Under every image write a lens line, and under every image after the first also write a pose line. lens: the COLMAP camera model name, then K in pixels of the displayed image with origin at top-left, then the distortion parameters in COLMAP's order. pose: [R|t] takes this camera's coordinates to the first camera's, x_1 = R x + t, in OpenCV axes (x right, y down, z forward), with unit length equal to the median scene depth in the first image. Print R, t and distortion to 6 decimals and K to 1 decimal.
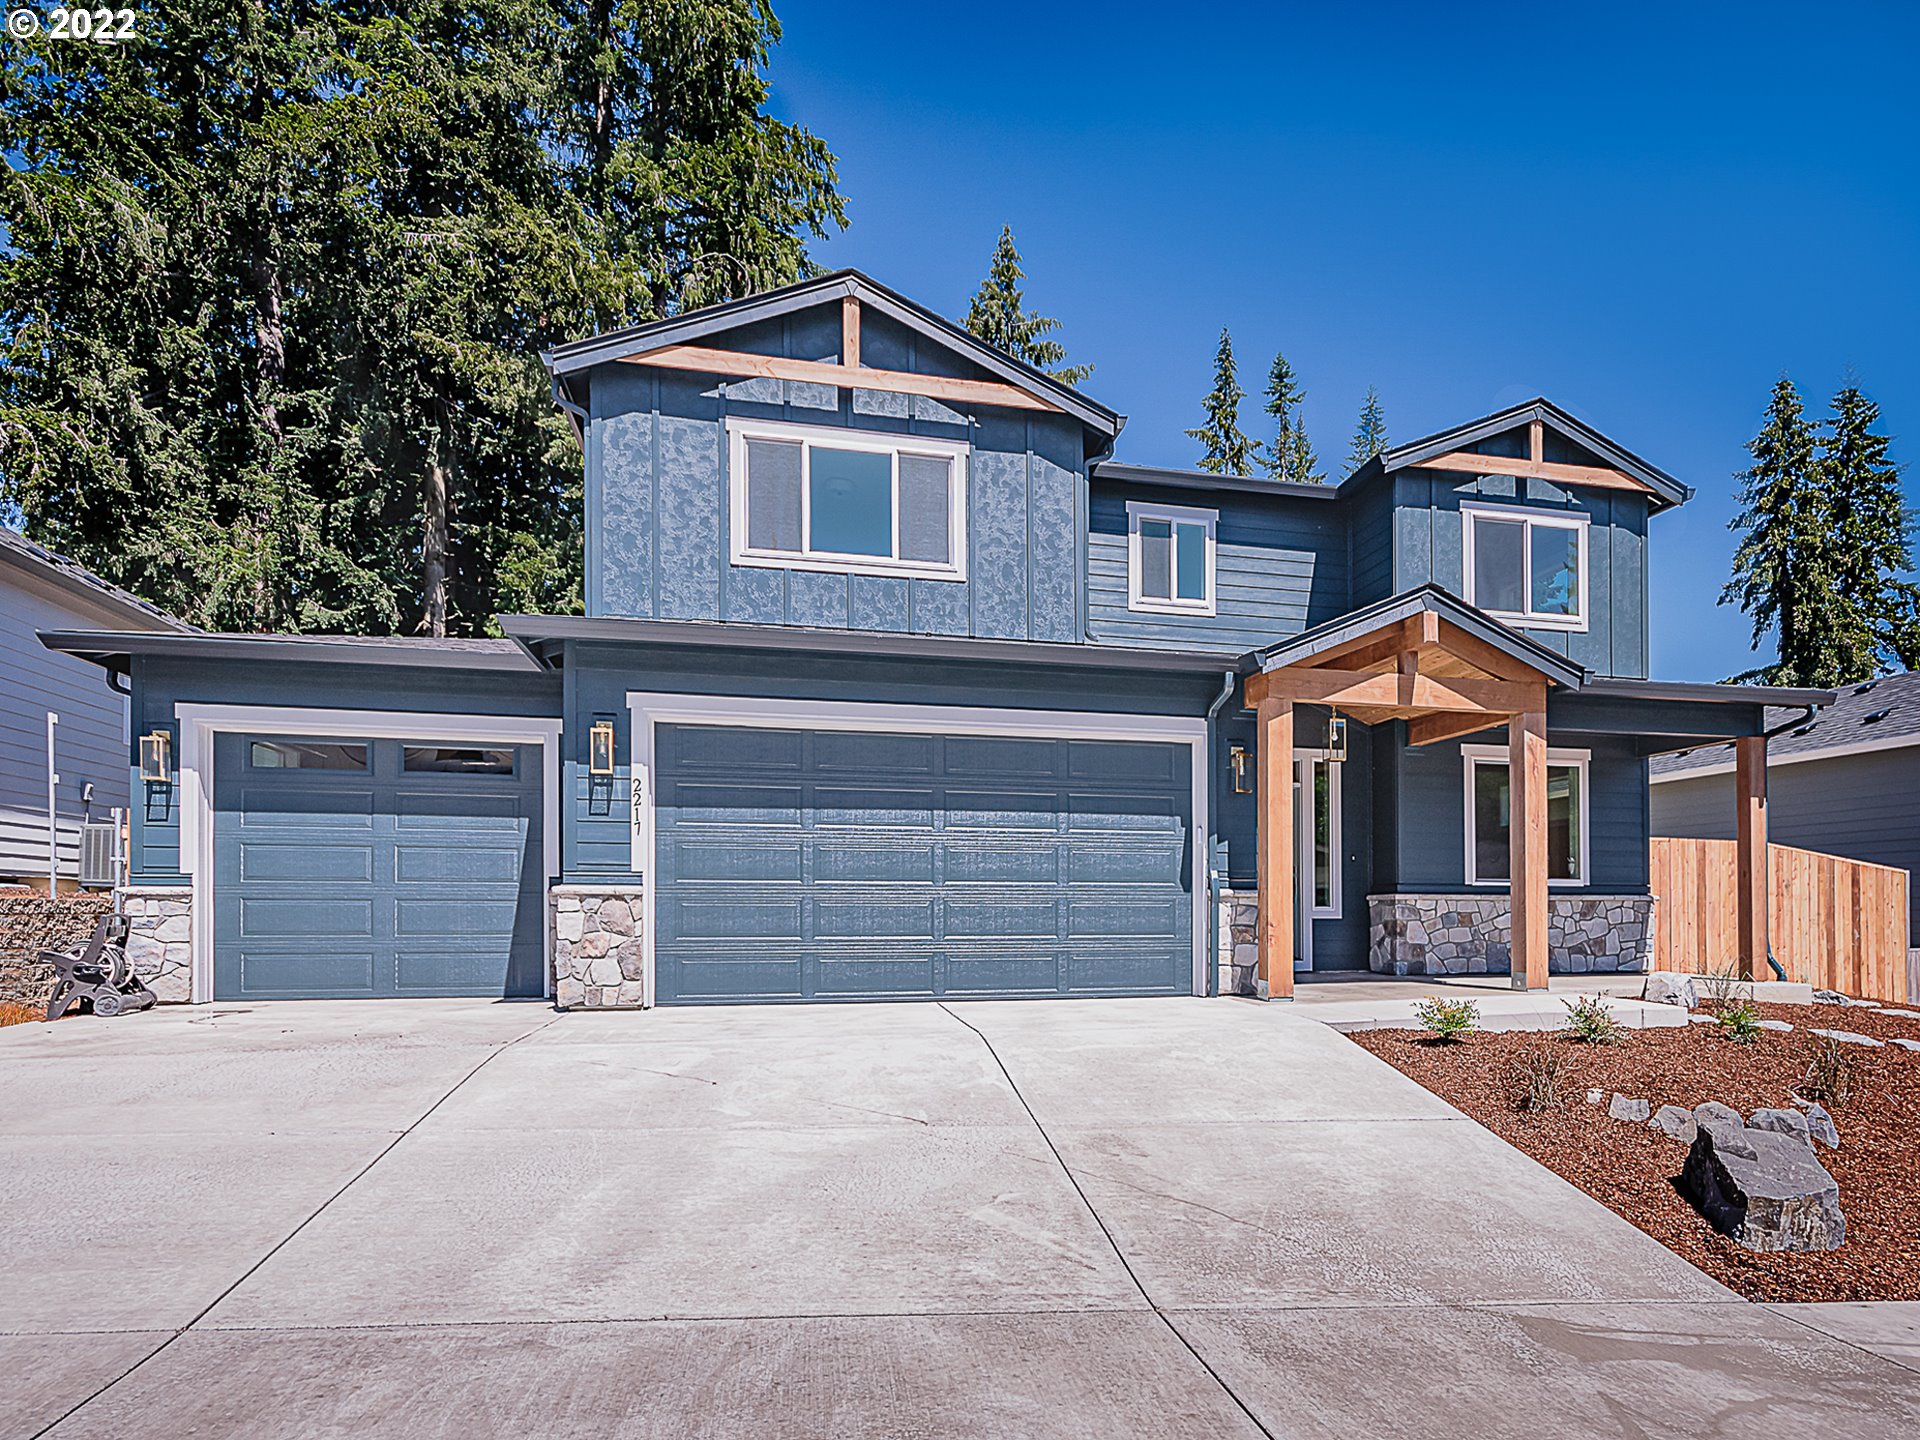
lens RADIAL K [[1232.9, 0, 964.8], [0, 1232.9, 797.7], [0, 0, 1]] dist [0.005623, 0.001134]
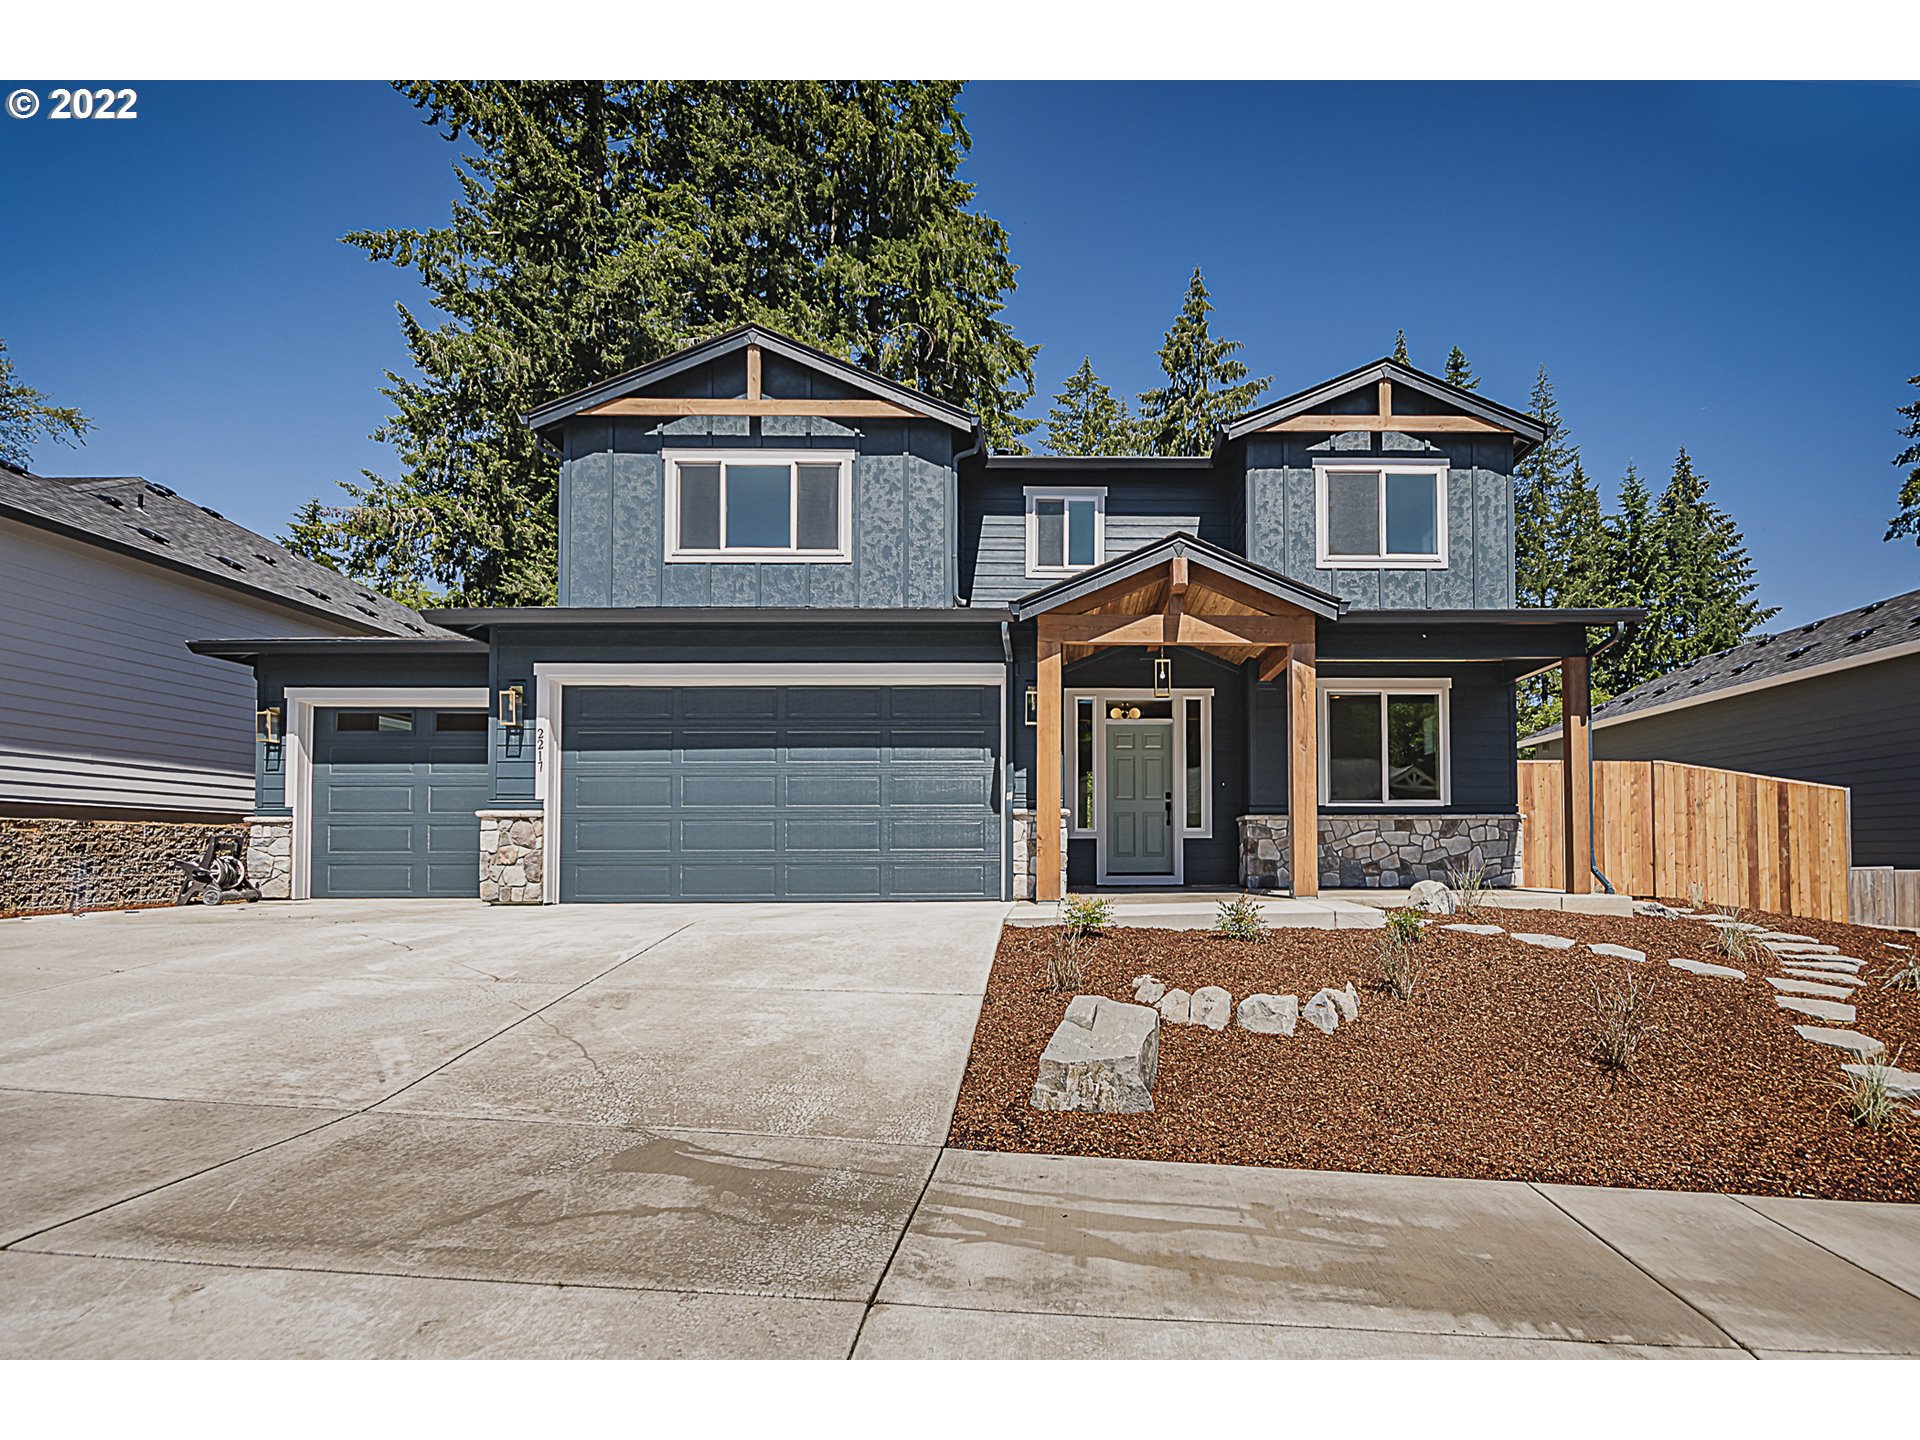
lens RADIAL K [[1021.6, 0, 960.7], [0, 1021.6, 738.0], [0, 0, 1]] dist [0.002355, 0.000035]
pose [[0.968958, -0.030935, -0.245281, 0.341747], [0.025743, 0.999372, -0.024348, 0.025573], [0.245880, 0.017278, 0.969146, 0.044827]]
